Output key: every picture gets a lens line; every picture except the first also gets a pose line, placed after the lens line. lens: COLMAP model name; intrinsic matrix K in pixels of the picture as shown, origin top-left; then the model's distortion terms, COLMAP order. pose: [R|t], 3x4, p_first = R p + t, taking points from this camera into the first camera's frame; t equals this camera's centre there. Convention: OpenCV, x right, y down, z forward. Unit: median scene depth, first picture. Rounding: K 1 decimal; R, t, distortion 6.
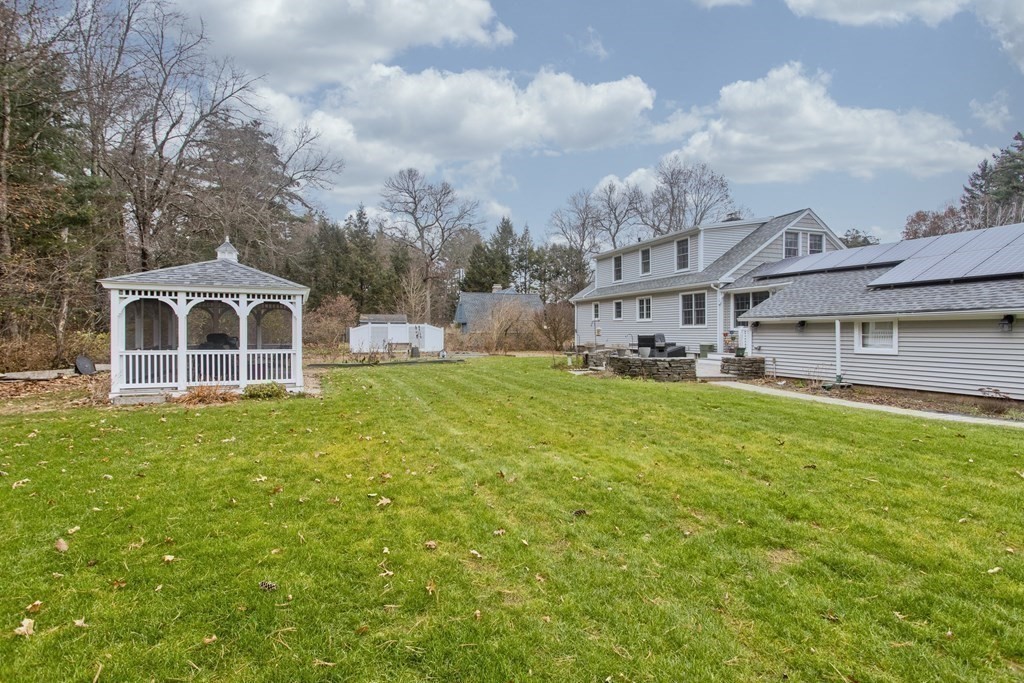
lens RADIAL K [[487.4, 0, 511.5], [0, 487.4, 338.4], [0, 0, 1]] dist [0.000689, 0.001751]
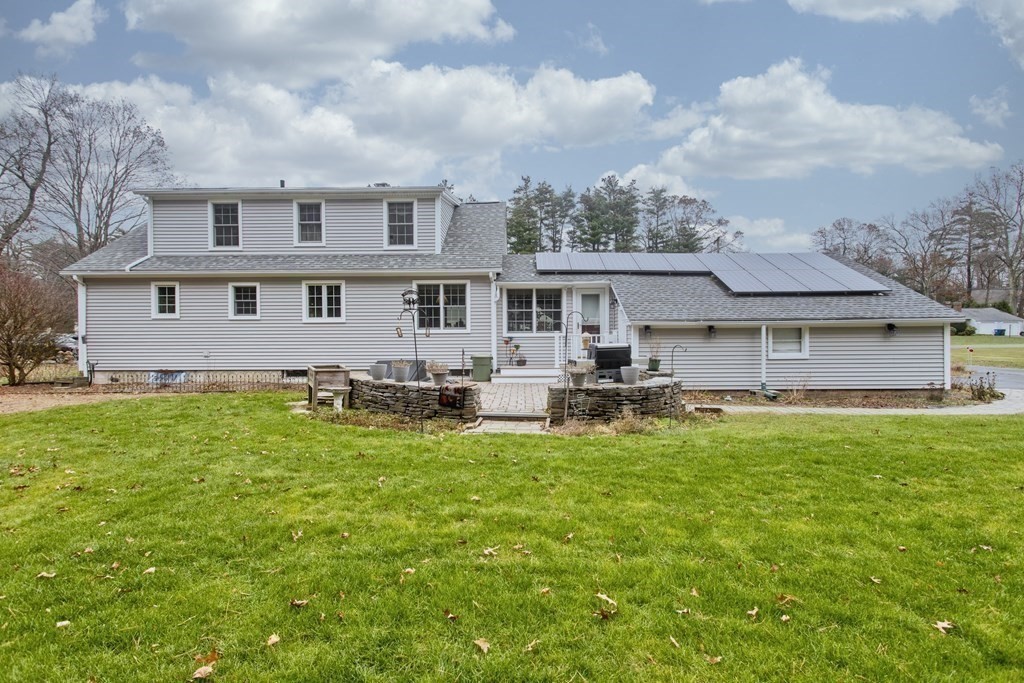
lens RADIAL K [[487.4, 0, 512.1], [0, 487.4, 336.3], [0, 0, 1]] dist [0.000689, 0.001751]
pose [[0.358483, -0.004262, 0.933526, -0.237862], [0.019018, 0.999815, -0.002739, -0.013498], [-0.933342, 0.018735, 0.358498, 0.663280]]
